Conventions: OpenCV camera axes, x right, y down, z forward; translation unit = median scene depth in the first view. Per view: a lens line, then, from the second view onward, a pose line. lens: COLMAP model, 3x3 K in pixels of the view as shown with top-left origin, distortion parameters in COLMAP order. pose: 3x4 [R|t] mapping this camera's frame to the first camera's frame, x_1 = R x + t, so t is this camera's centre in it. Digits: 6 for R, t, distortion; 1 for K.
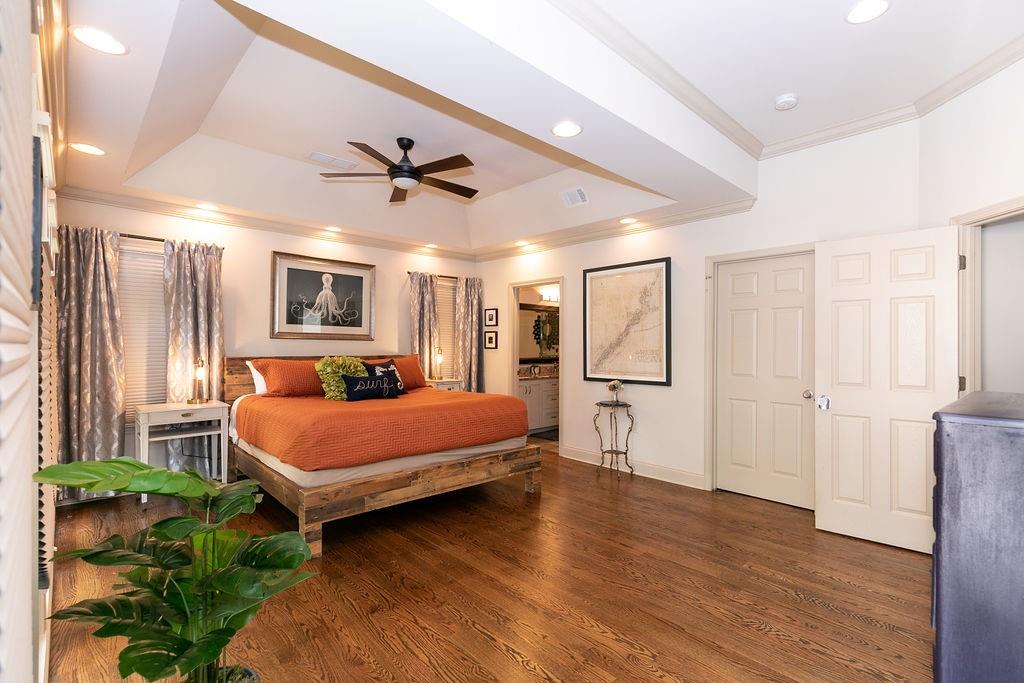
lens RADIAL K [[470.9, 0, 531.1], [0, 470.9, 347.0], [0, 0, 1]] dist [0.009104, -0.000269]
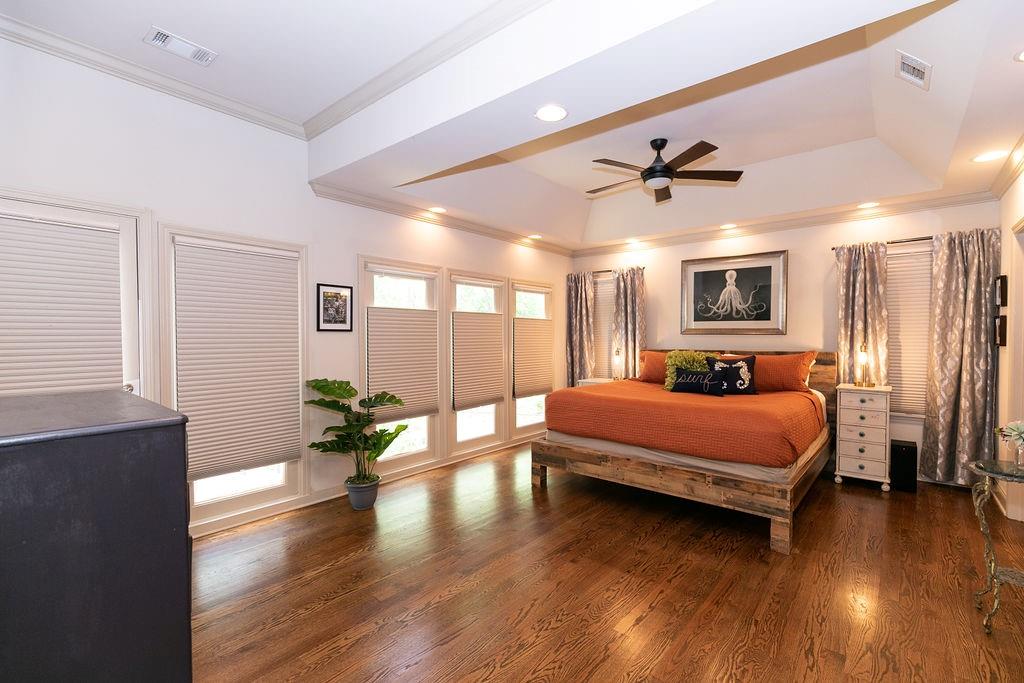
lens RADIAL K [[470.9, 0, 535.4], [0, 470.9, 337.0], [0, 0, 1]] dist [0.009104, -0.000269]
pose [[0.108661, -0.009554, -0.994033, 0.573465], [-0.004052, 0.999941, -0.010054, 0.001646], [0.994071, 0.005121, 0.108616, 0.496194]]
